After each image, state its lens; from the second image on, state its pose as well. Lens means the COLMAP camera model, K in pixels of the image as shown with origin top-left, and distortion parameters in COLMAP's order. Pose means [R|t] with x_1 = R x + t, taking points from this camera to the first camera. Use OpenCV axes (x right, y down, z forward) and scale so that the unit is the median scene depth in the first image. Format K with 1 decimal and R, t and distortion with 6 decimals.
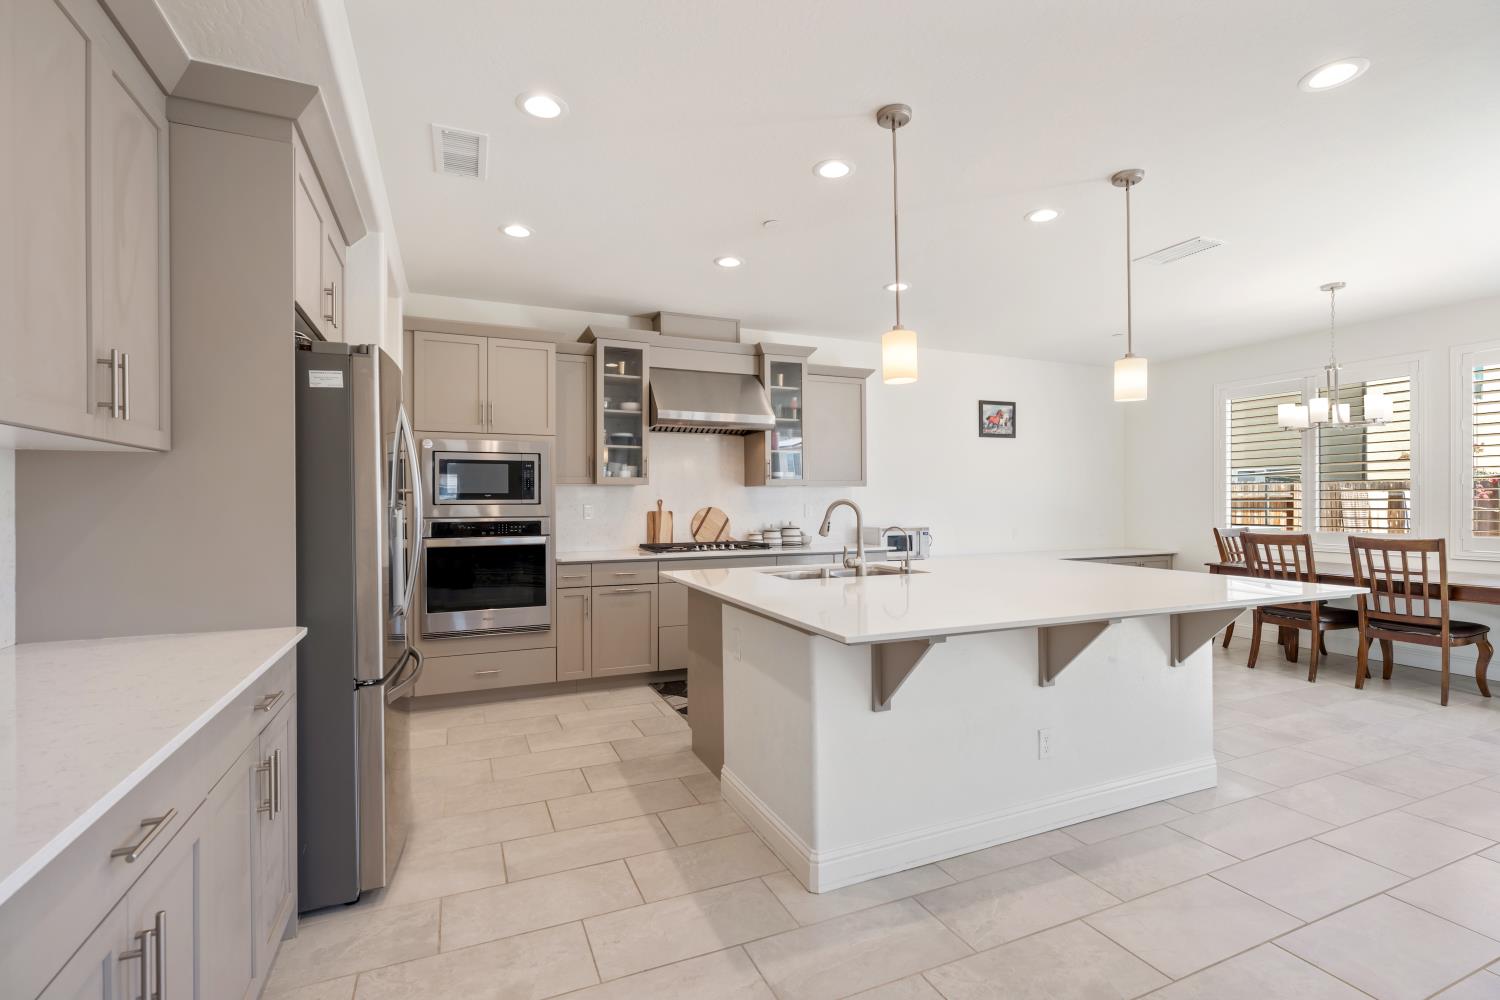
lens RADIAL K [[676.2, 0, 738.8], [0, 676.2, 501.4], [0, 0, 1]] dist [0.001798, -0.000722]
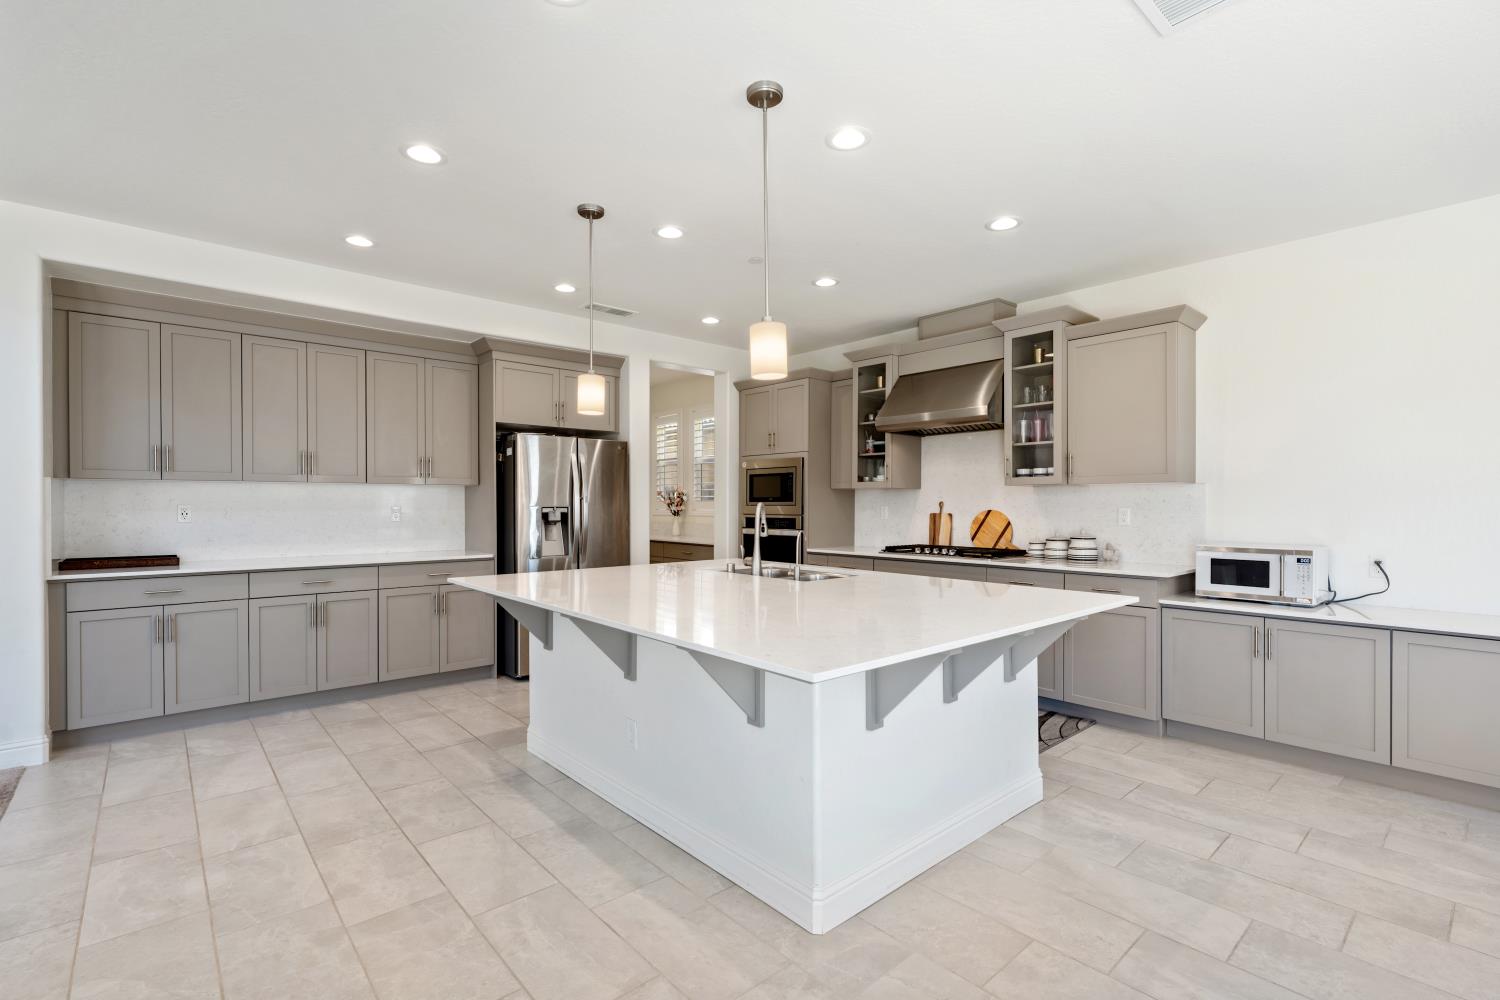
lens RADIAL K [[676.2, 0, 750.0], [0, 676.2, 508.1], [0, 0, 1]] dist [0.001798, -0.000722]
pose [[0.314551, 0.009186, -0.949196, 0.773440], [-0.000514, 0.999955, 0.009507, -0.002619], [0.949240, -0.002503, 0.314541, 0.431331]]
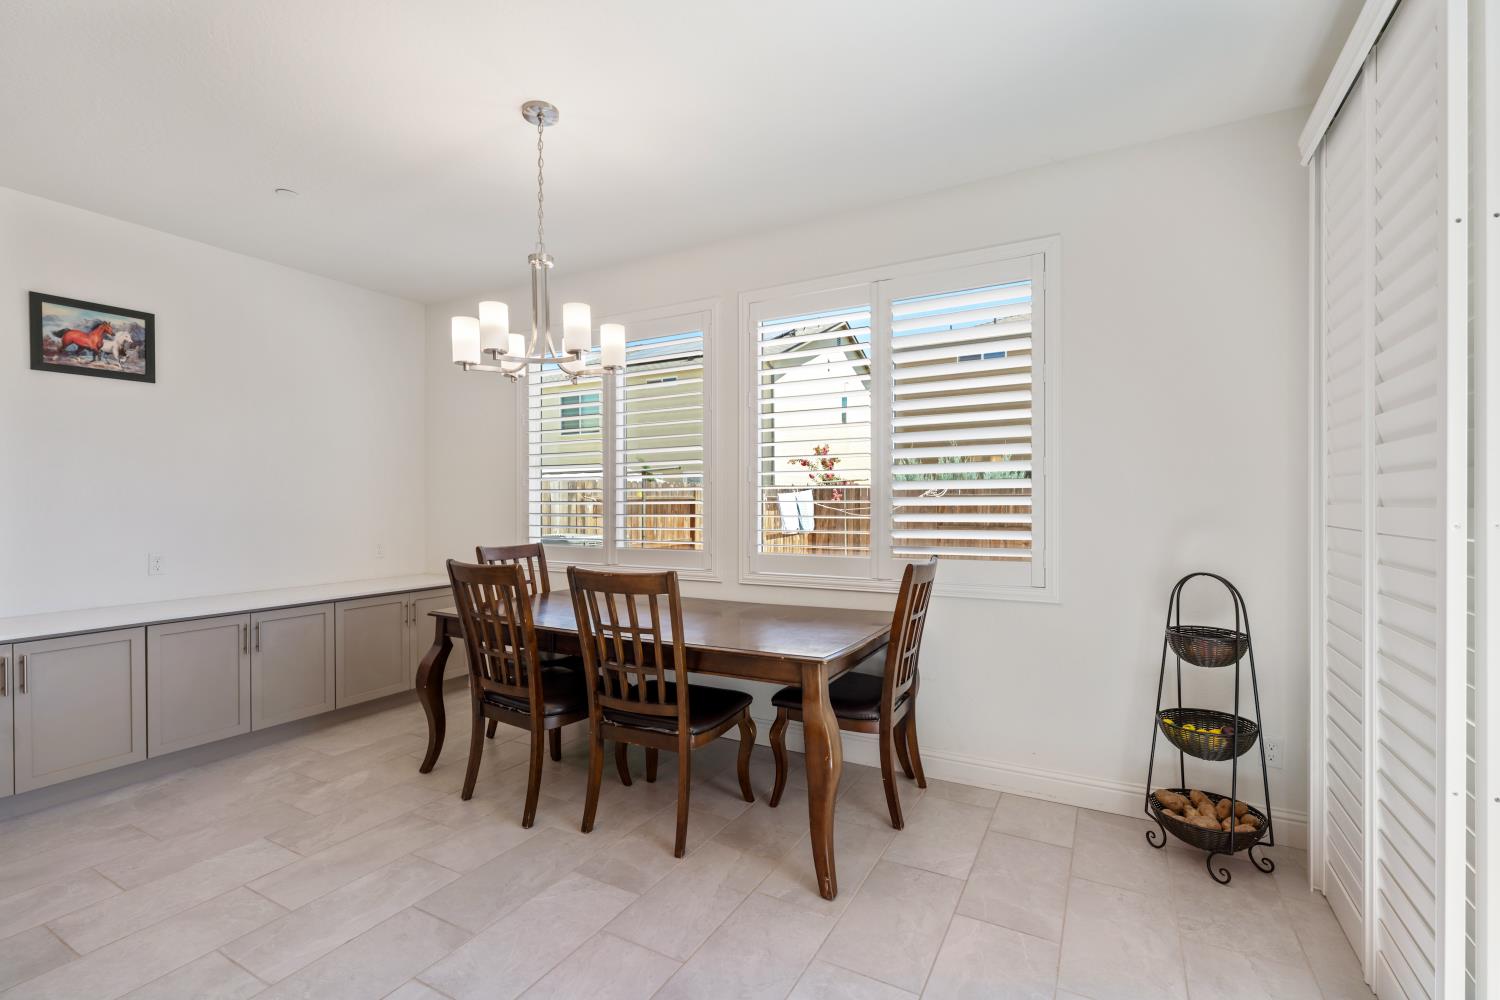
lens RADIAL K [[676.2, 0, 735.7], [0, 676.2, 496.4], [0, 0, 1]] dist [0.001798, -0.000722]
pose [[0.798279, 0.004396, 0.602272, 0.599574], [0.002162, 0.999946, -0.010164, 0.000346], [-0.602284, 0.009416, 0.798226, 0.415536]]
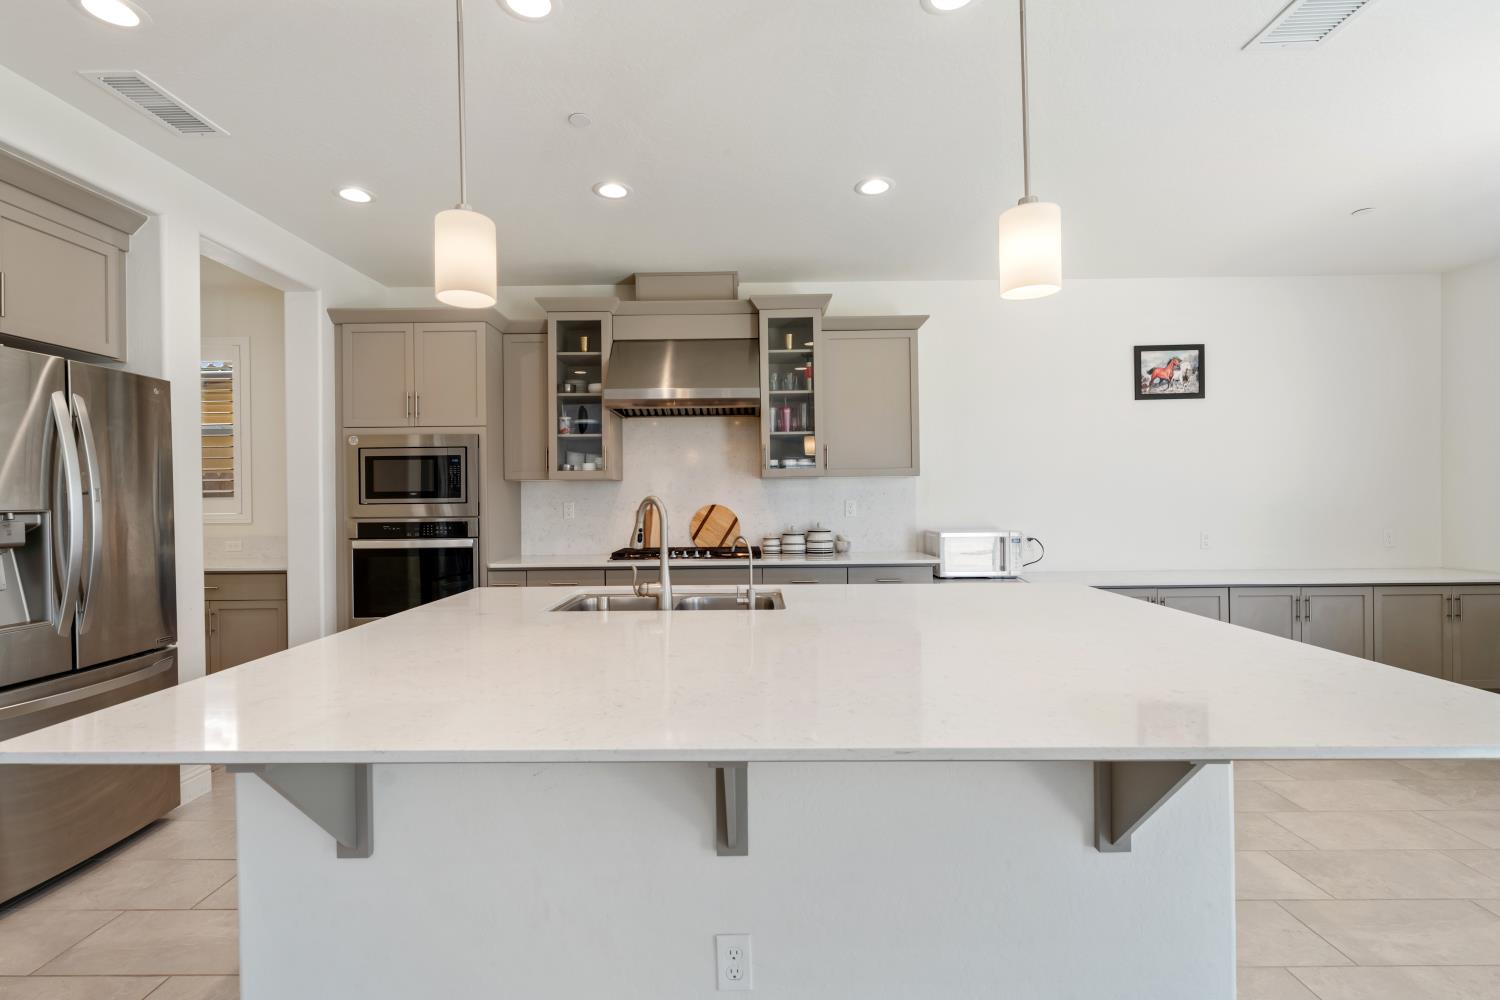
lens RADIAL K [[676.2, 0, 741.6], [0, 676.2, 506.6], [0, 0, 1]] dist [0.001798, -0.000722]
pose [[0.916053, -0.002069, -0.401051, 0.342238], [0.008475, 0.999863, 0.014198, -0.000583], [0.400967, -0.016405, 0.915946, 0.273227]]
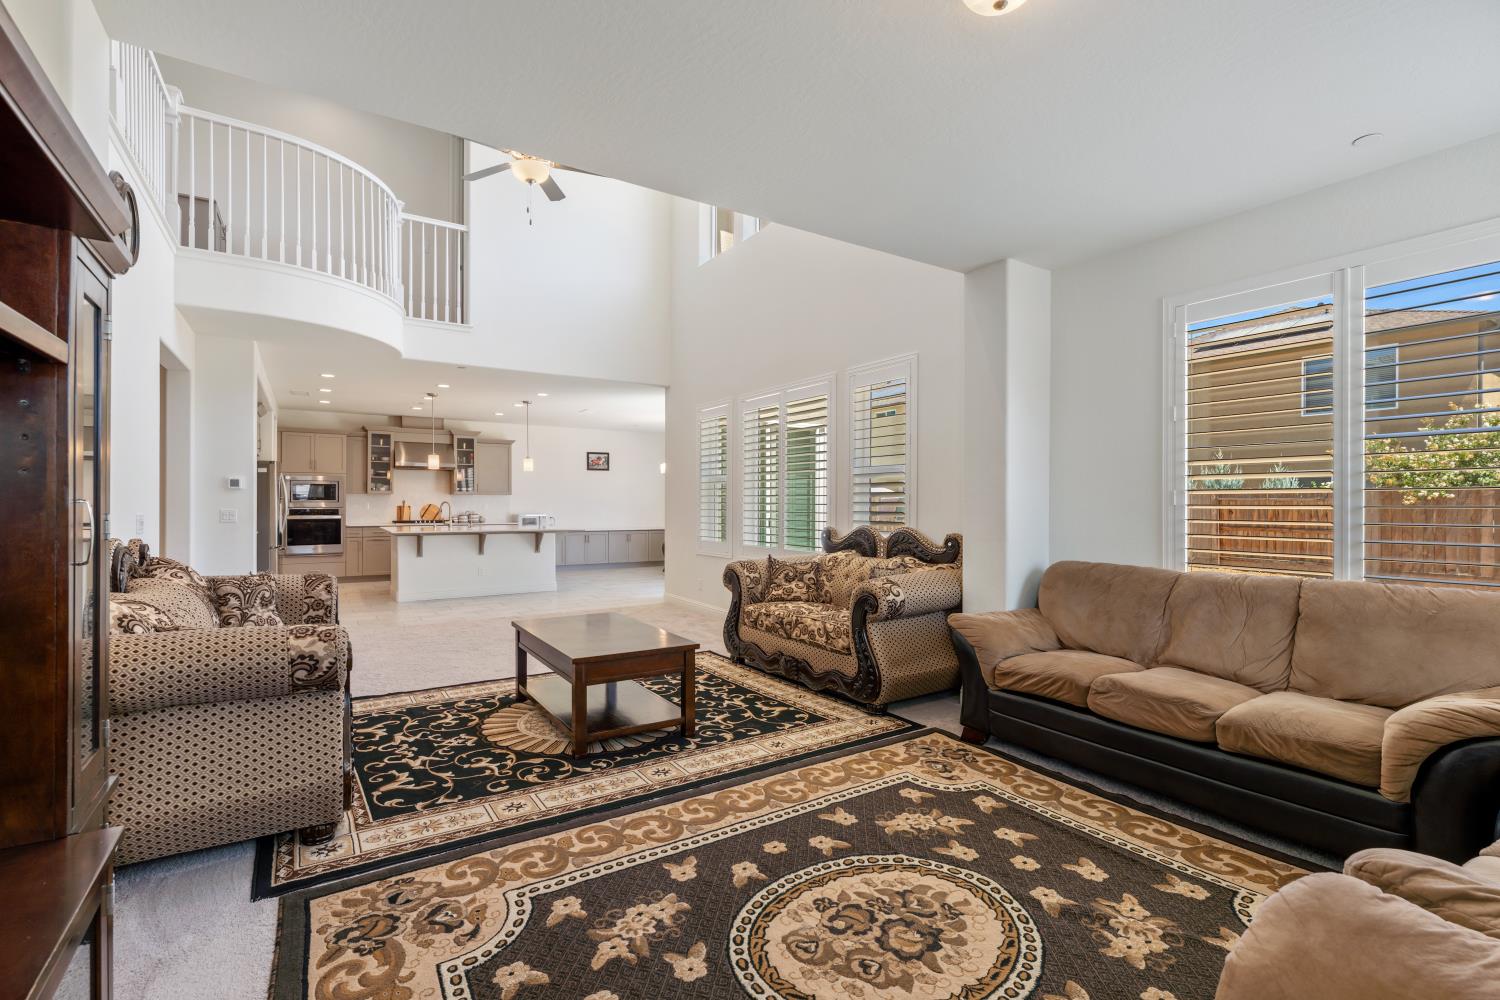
lens RADIAL K [[686.2, 0, 747.1], [0, 686.2, 504.7], [0, 0, 1]] dist [-0.000101, -0.000381]
pose [[0.984471, 0.004476, 0.175491, 0.604048], [-0.004667, 0.999989, 0.000675, 0.004018], [-0.175486, -0.001484, 0.984481, -1.411983]]
